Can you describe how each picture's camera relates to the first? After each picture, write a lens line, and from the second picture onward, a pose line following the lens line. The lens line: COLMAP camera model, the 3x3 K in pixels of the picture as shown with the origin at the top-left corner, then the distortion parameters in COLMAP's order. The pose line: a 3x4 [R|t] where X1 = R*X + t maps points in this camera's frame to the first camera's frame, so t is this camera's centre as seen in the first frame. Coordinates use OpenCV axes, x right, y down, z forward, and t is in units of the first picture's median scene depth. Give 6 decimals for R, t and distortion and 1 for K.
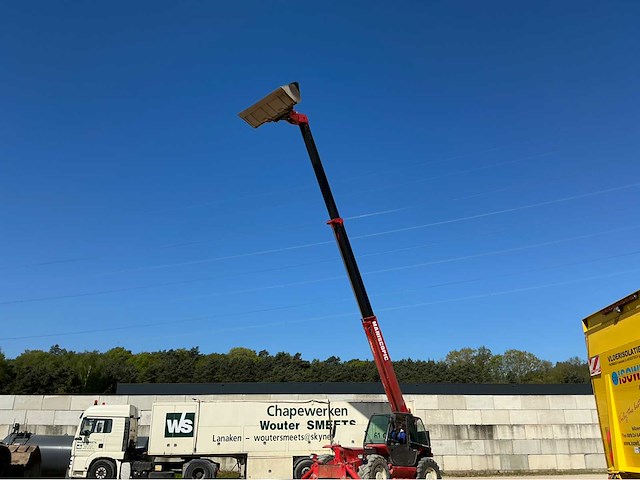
lens RADIAL K [[531.2, 0, 320.0], [0, 531.2, 240.0], [0, 0, 1]] dist [0.149623, -0.304170]
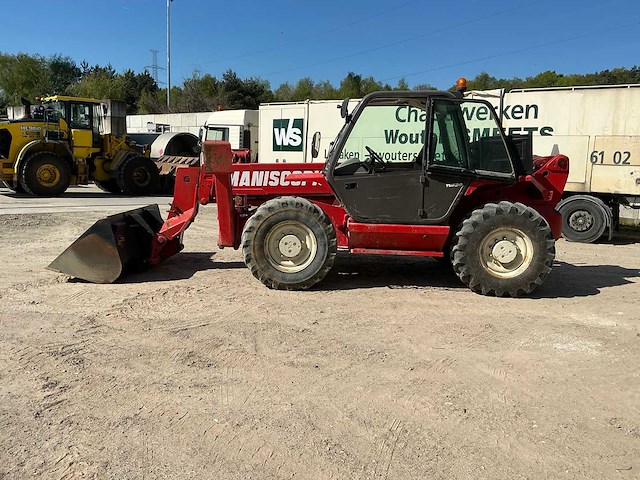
lens RADIAL K [[531.2, 0, 320.0], [0, 531.2, 240.0], [0, 0, 1]] dist [0.149623, -0.304170]
pose [[0.713330, 0.132398, -0.688208, 0.274645], [0.207085, 0.898325, 0.387464, 0.190748], [0.669534, -0.418907, 0.613385, 0.505289]]
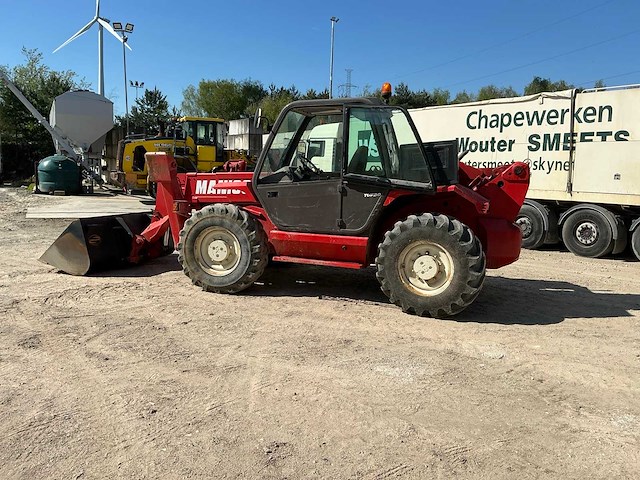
lens RADIAL K [[531.2, 0, 320.0], [0, 531.2, 240.0], [0, 0, 1]] dist [0.149623, -0.304170]
pose [[0.433246, 0.139845, -0.890360, 0.357177], [0.283864, 0.916438, 0.282068, 0.225783], [0.855406, -0.374946, 0.357347, 0.609206]]
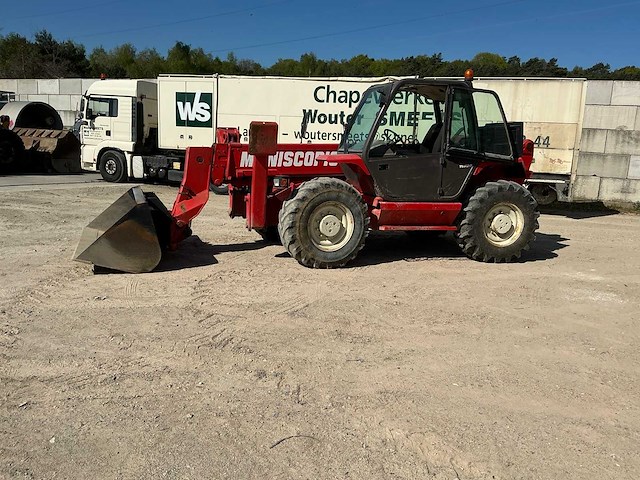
lens RADIAL K [[531.2, 0, 320.0], [0, 531.2, 240.0], [0, 0, 1]] dist [0.149623, -0.304170]
pose [[0.899315, 0.126208, -0.418693, 0.188970], [0.099412, 0.873376, 0.476793, 0.167380], [0.425851, -0.470410, 0.772894, 0.436294]]
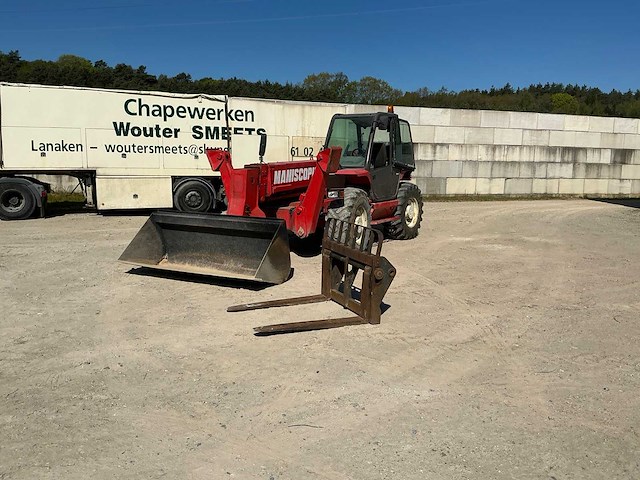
lens RADIAL K [[531.2, 0, 320.0], [0, 531.2, 240.0], [0, 0, 1]] dist [0.149623, -0.304170]
pose [[0.962399, -0.017359, 0.271084, -0.053045], [-0.115254, 0.877580, 0.465371, 0.138429], [-0.245977, -0.479116, 0.842581, 0.354241]]
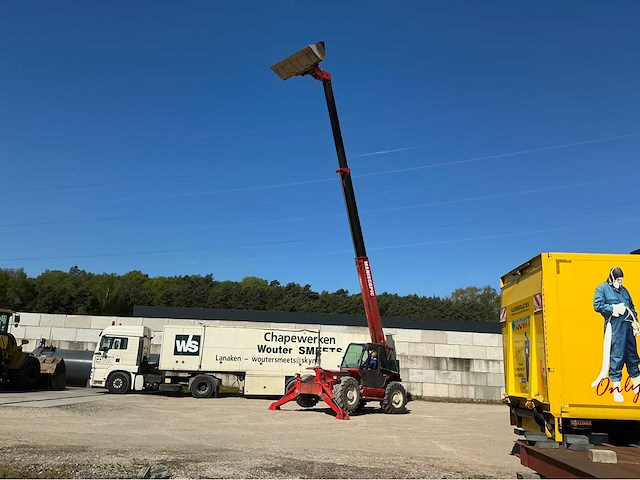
lens RADIAL K [[528.9, 0, 320.0], [0, 528.9, 240.0], [0, 0, 1]] dist [0.199190, -0.439292]
pose [[0.998810, 0.042149, -0.024542, 0.038115], [-0.038783, 0.991474, 0.124396, -0.029440], [0.029576, -0.123297, 0.991929, -0.087851]]
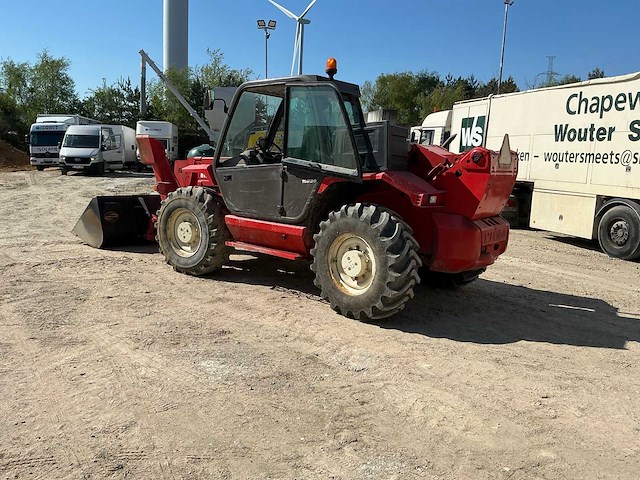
lens RADIAL K [[531.2, 0, 320.0], [0, 531.2, 240.0], [0, 0, 1]] dist [0.149623, -0.304170]
pose [[0.105331, 0.168198, -0.980110, 0.374561], [0.302968, 0.933310, 0.192726, 0.267117], [0.947162, -0.317242, 0.047348, 0.719551]]
